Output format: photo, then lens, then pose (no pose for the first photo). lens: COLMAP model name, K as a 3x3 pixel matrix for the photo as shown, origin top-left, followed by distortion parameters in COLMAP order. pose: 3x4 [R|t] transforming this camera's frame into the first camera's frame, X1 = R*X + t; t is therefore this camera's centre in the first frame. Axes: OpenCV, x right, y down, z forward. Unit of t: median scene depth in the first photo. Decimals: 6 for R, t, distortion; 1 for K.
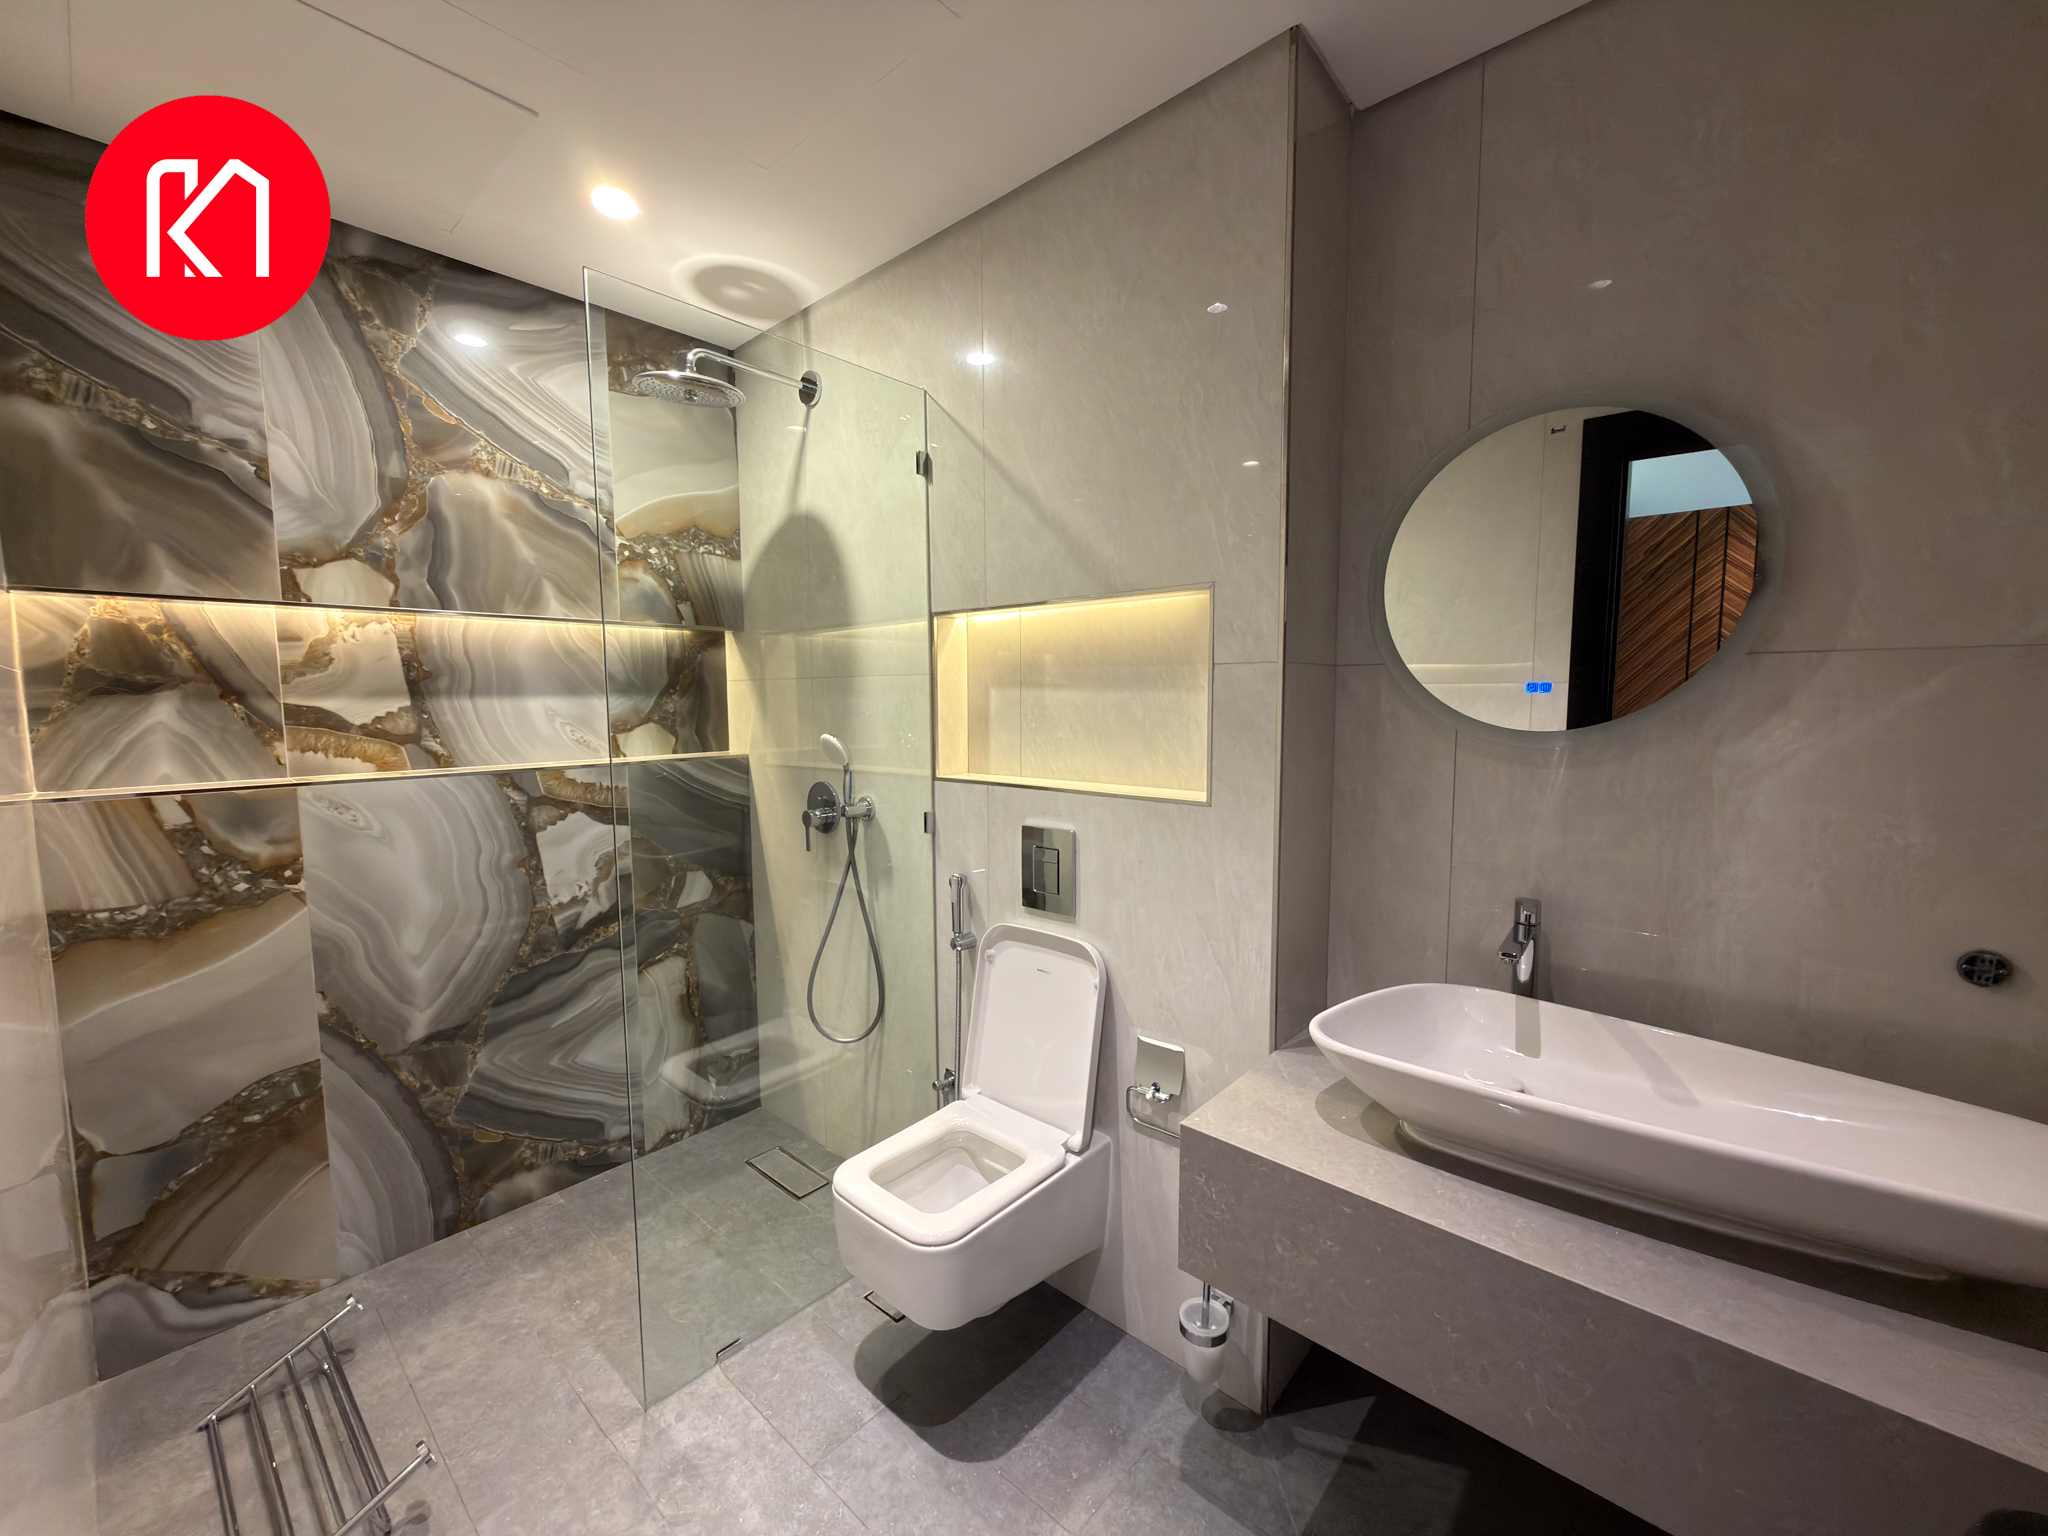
lens RADIAL K [[815.4, 0, 1026.7], [0, 815.4, 771.4], [0, 0, 1]] dist [0.000867, 0.000637]
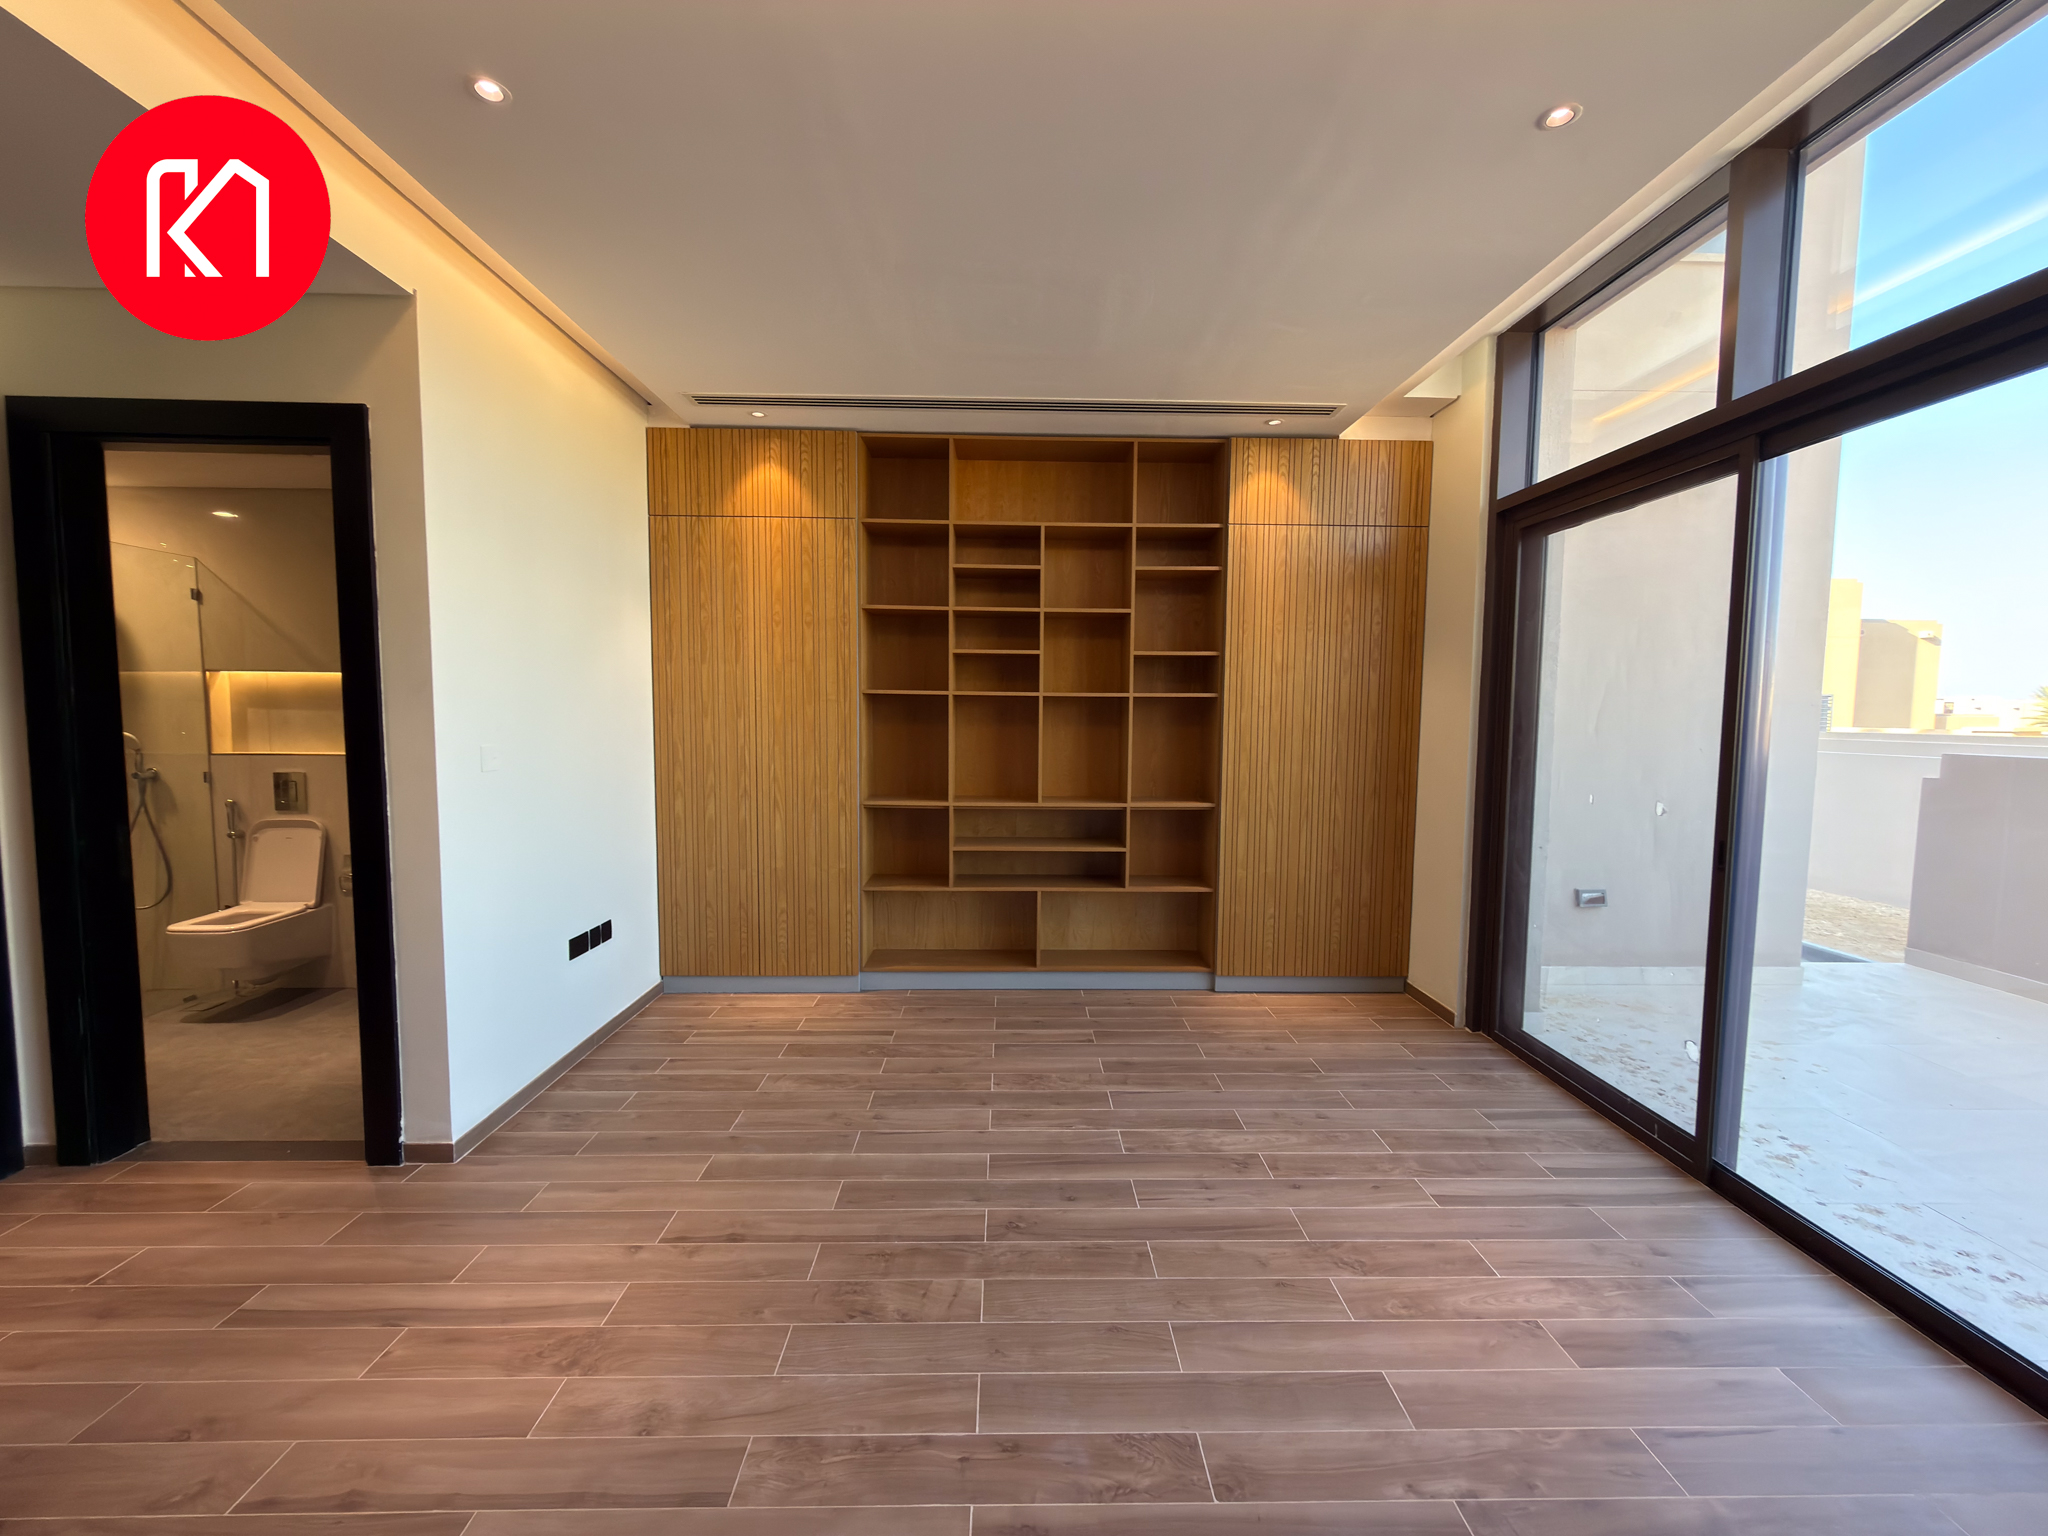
lens RADIAL K [[815.4, 0, 1028.2], [0, 815.4, 777.1], [0, 0, 1]] dist [0.000867, 0.000637]
pose [[0.734607, -0.036526, 0.677509, -0.002422], [0.053362, 0.998567, -0.004024, 0.180403], [-0.676392, 0.039109, 0.735503, -1.796505]]
